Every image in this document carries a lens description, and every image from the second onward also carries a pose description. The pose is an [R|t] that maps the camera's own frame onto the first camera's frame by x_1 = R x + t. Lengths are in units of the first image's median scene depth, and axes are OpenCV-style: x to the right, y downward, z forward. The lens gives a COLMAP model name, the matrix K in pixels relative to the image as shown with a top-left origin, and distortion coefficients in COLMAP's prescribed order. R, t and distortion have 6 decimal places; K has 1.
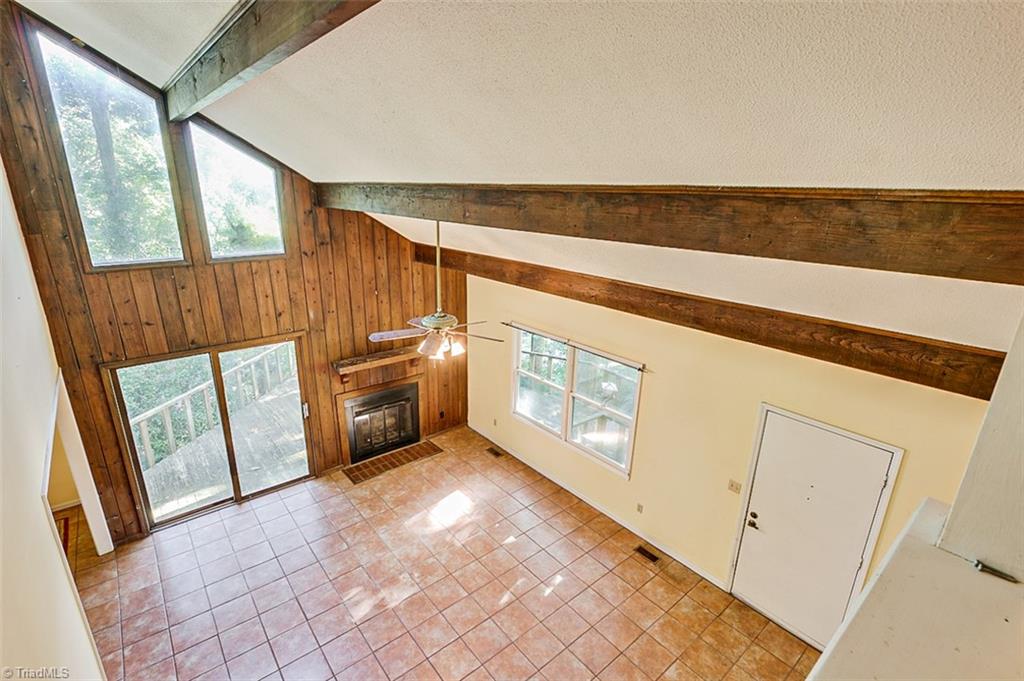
lens RADIAL K [[484.1, 0, 517.3], [0, 484.1, 339.8], [0, 0, 1]] dist [-0.015805, 0.004033]
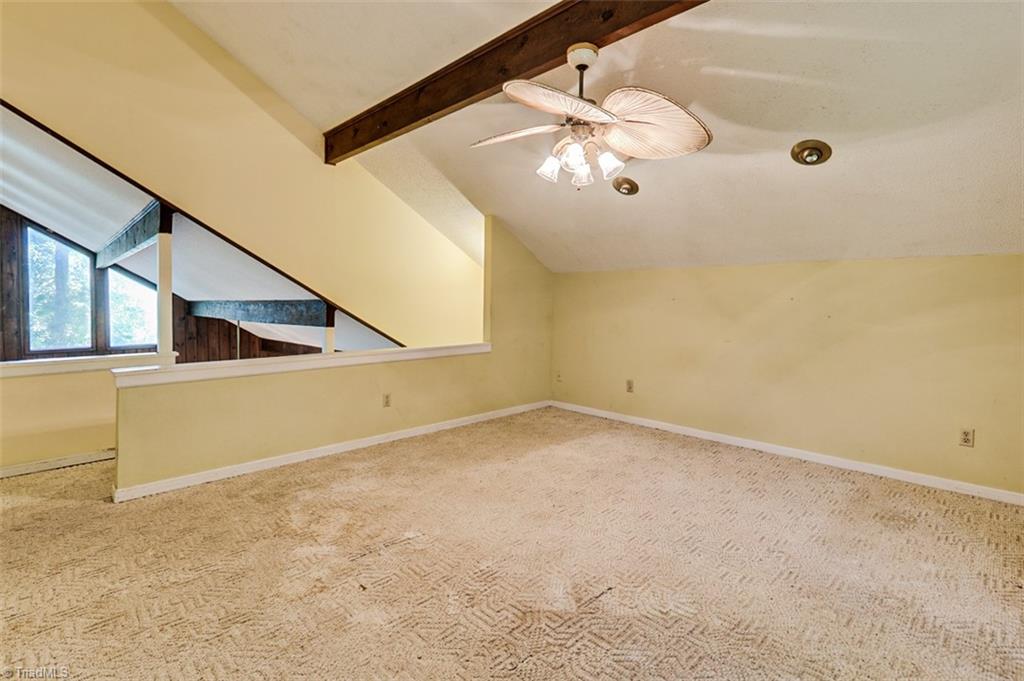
lens RADIAL K [[484.1, 0, 517.0], [0, 484.1, 317.5], [0, 0, 1]] dist [-0.015805, 0.004033]
pose [[0.996999, -0.017384, 0.075431, 0.576089], [0.036946, 0.963169, -0.266346, 0.205133], [-0.068023, 0.268334, 0.960921, -0.633730]]
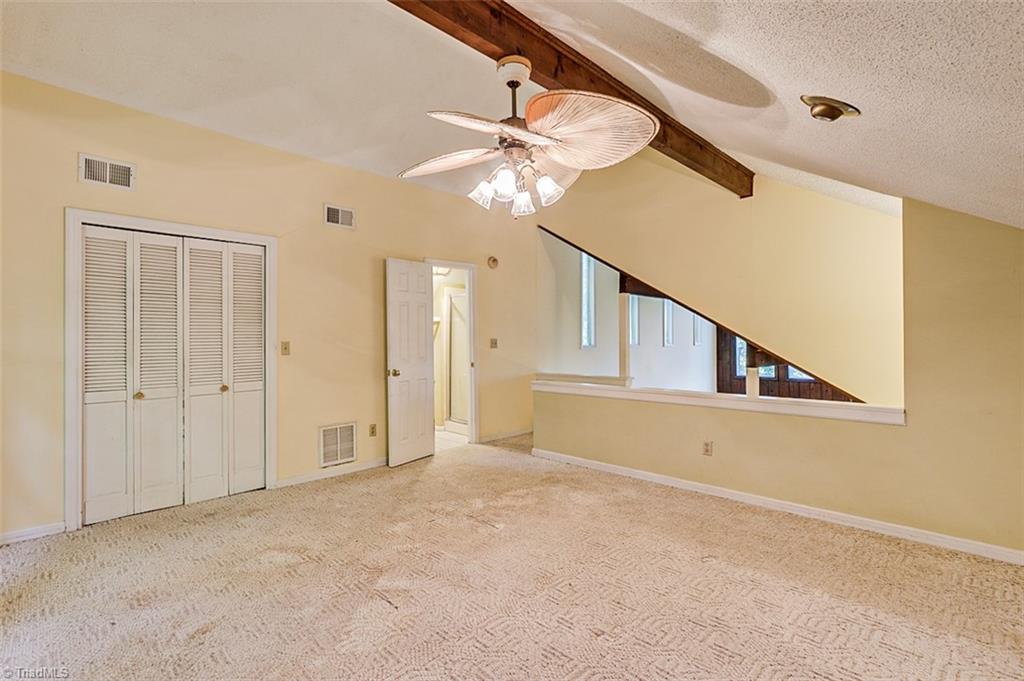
lens RADIAL K [[484.1, 0, 524.8], [0, 484.1, 333.3], [0, 0, 1]] dist [-0.015805, 0.004033]
pose [[0.100612, -0.029891, -0.994477, 1.108858], [-0.294055, 0.954001, -0.058425, 0.078459], [0.950478, 0.298310, 0.087194, -0.213089]]
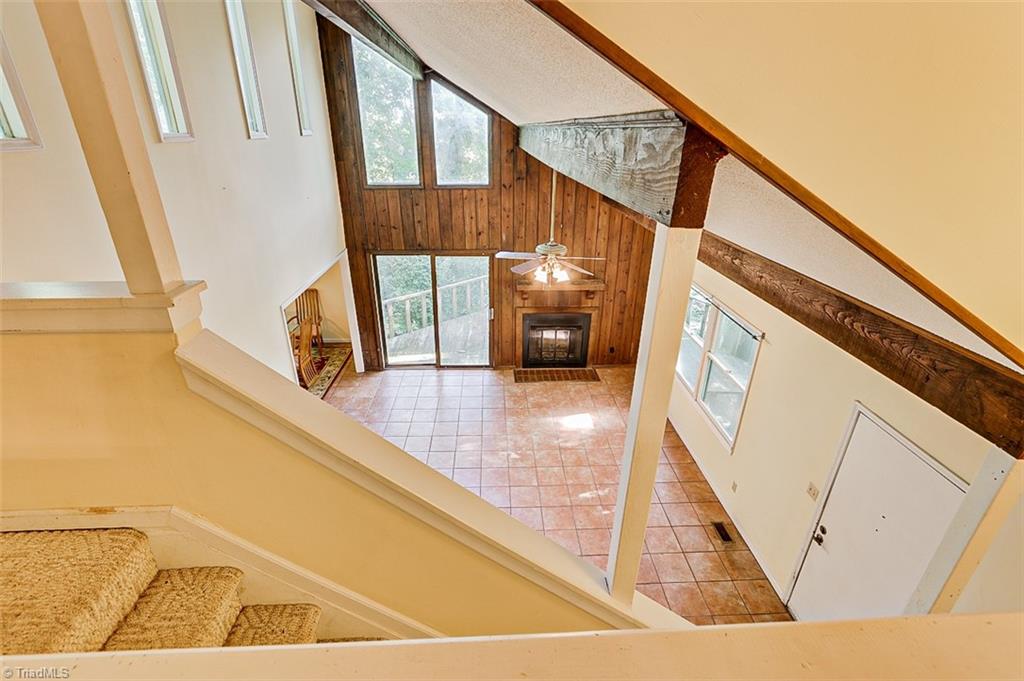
lens RADIAL K [[484.1, 0, 514.2], [0, 484.1, 340.0], [0, 0, 1]] dist [-0.015805, 0.004033]
pose [[0.793038, 0.233575, -0.562614, 0.377596], [-0.174928, 0.971989, 0.156961, 0.004475], [0.583517, -0.026059, 0.811683, 0.011073]]
